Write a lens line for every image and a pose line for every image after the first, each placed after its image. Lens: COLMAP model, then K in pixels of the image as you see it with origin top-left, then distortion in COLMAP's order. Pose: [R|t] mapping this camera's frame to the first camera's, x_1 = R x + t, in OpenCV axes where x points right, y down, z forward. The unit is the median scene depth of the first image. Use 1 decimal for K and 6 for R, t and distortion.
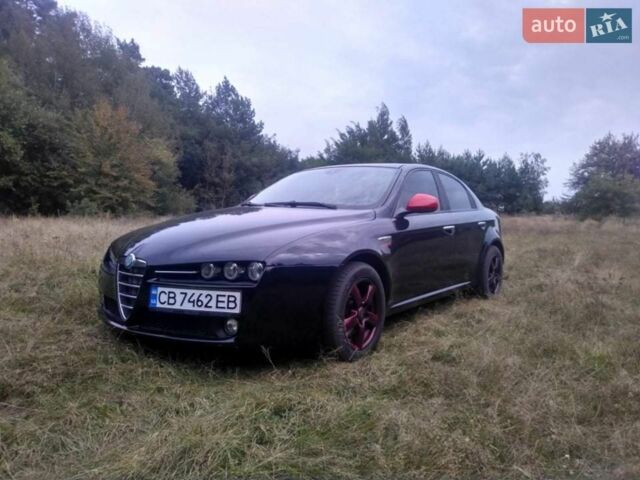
lens RADIAL K [[457.9, 0, 307.0], [0, 457.9, 240.6], [0, 0, 1]] dist [-0.001980, -0.028930]
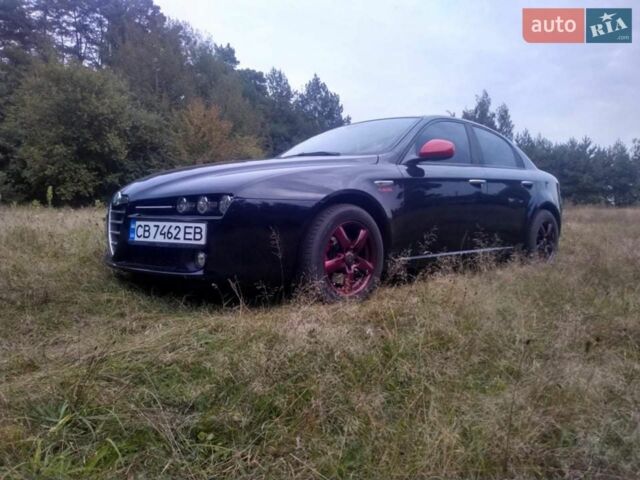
lens RADIAL K [[457.9, 0, 307.0], [0, 457.9, 240.6], [0, 0, 1]] dist [-0.001980, -0.028930]
pose [[0.981588, 0.008643, -0.190813, 0.206715], [-0.006903, 0.999928, 0.009781, 0.111968], [0.190884, -0.008283, 0.981578, 0.059942]]
